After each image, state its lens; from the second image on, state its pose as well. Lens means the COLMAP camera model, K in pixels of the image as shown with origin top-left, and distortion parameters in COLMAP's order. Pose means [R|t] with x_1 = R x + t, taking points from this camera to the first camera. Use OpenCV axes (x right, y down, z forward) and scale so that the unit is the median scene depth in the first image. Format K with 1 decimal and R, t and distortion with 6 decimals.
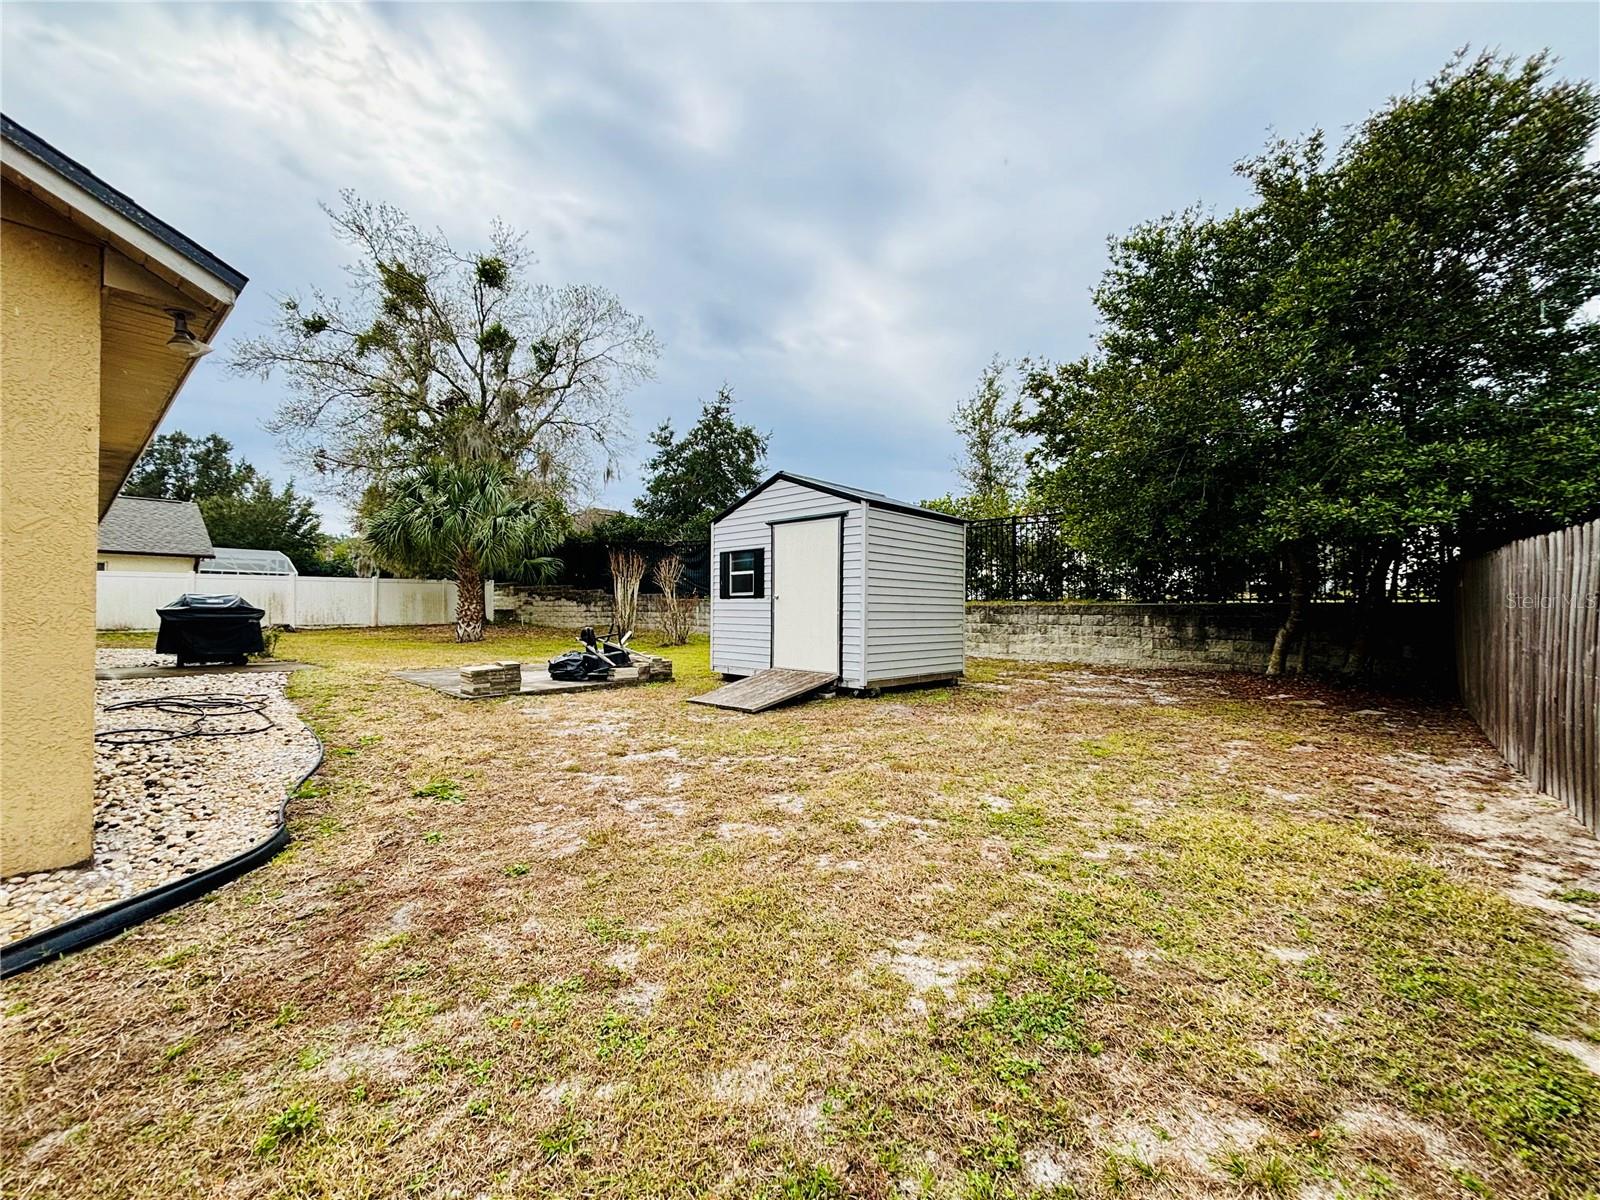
lens RADIAL K [[637.0, 0, 796.8], [0, 637.0, 600.5], [0, 0, 1]] dist [-0.011754, -0.000392]
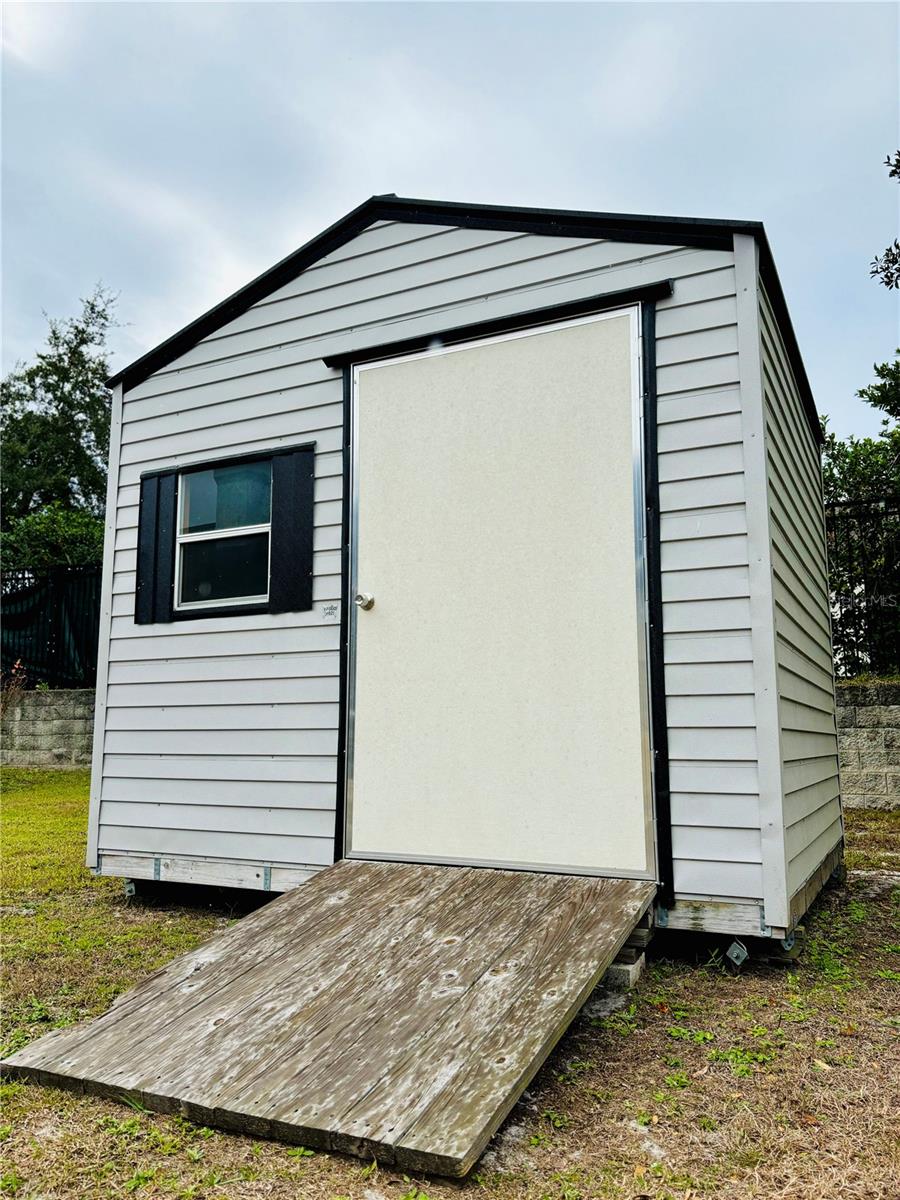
lens RADIAL K [[903.7, 0, 452.2], [0, 903.7, 602.7], [0, 0, 1]] dist [0.004888, -0.003029]
pose [[0.954721, 0.037610, 0.295114, -0.111044], [0.001999, 0.991143, -0.132782, 0.047438], [-0.297495, 0.127360, 0.946190, 0.586423]]
